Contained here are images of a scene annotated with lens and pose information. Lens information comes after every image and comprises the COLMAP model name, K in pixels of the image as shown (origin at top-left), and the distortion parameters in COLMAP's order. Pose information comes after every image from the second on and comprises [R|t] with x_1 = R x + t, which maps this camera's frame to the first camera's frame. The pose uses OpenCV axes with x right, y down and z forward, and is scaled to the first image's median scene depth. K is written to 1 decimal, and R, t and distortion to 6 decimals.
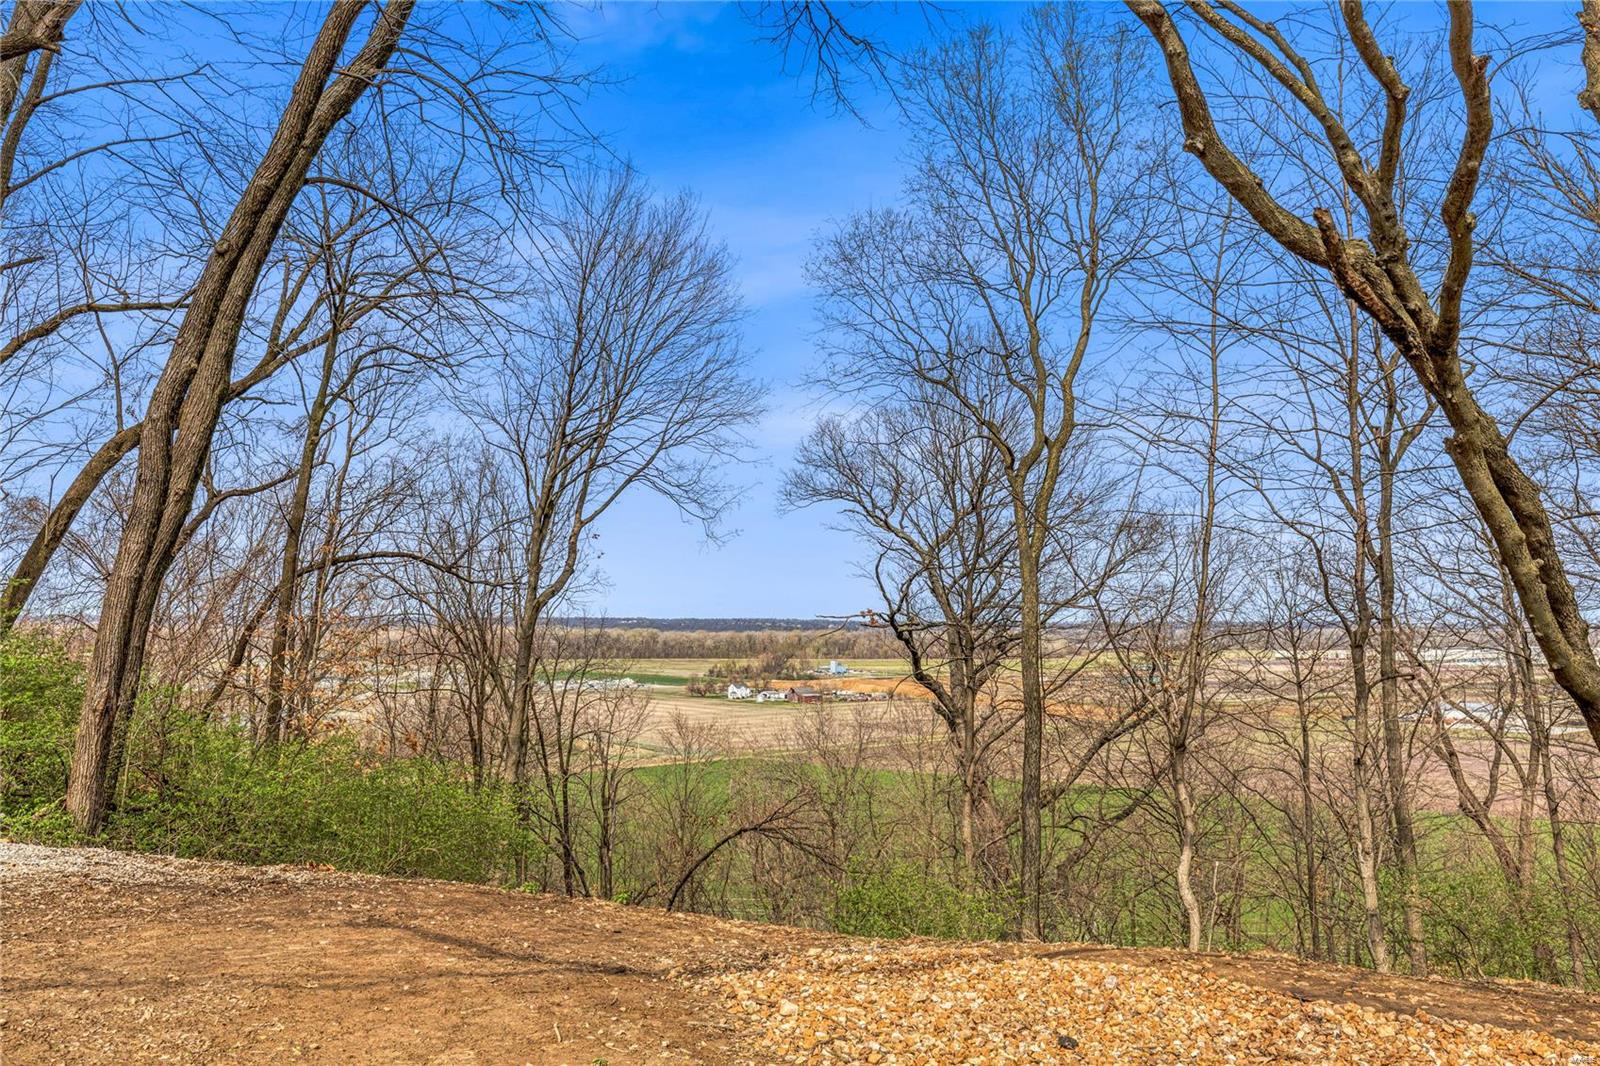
lens RADIAL K [[1205.2, 0, 799.9], [0, 1205.2, 523.5], [0, 0, 1]] dist [0.003584, 0.001910]
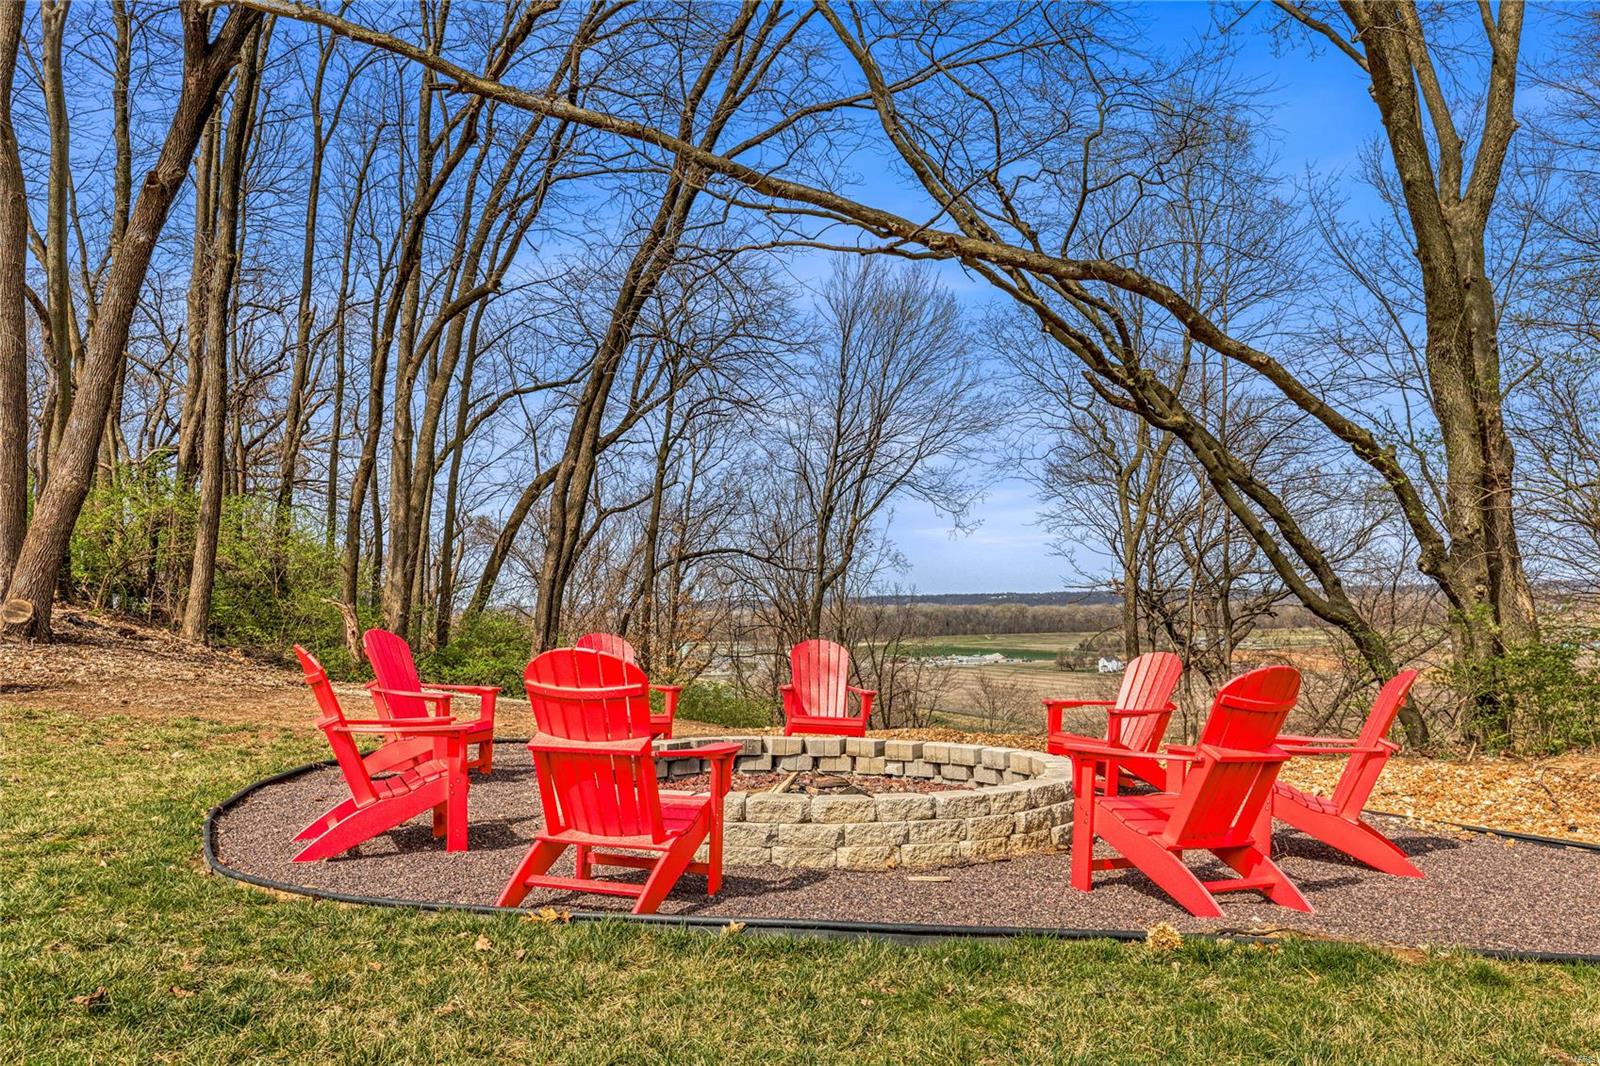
lens RADIAL K [[1205.2, 0, 799.9], [0, 1205.2, 523.5], [0, 0, 1]] dist [0.003584, 0.001910]
pose [[0.953929, -0.047895, -0.296186, 0.143192], [0.053729, 0.998488, 0.011583, -0.016126], [0.295184, -0.026963, 0.955060, -0.256718]]
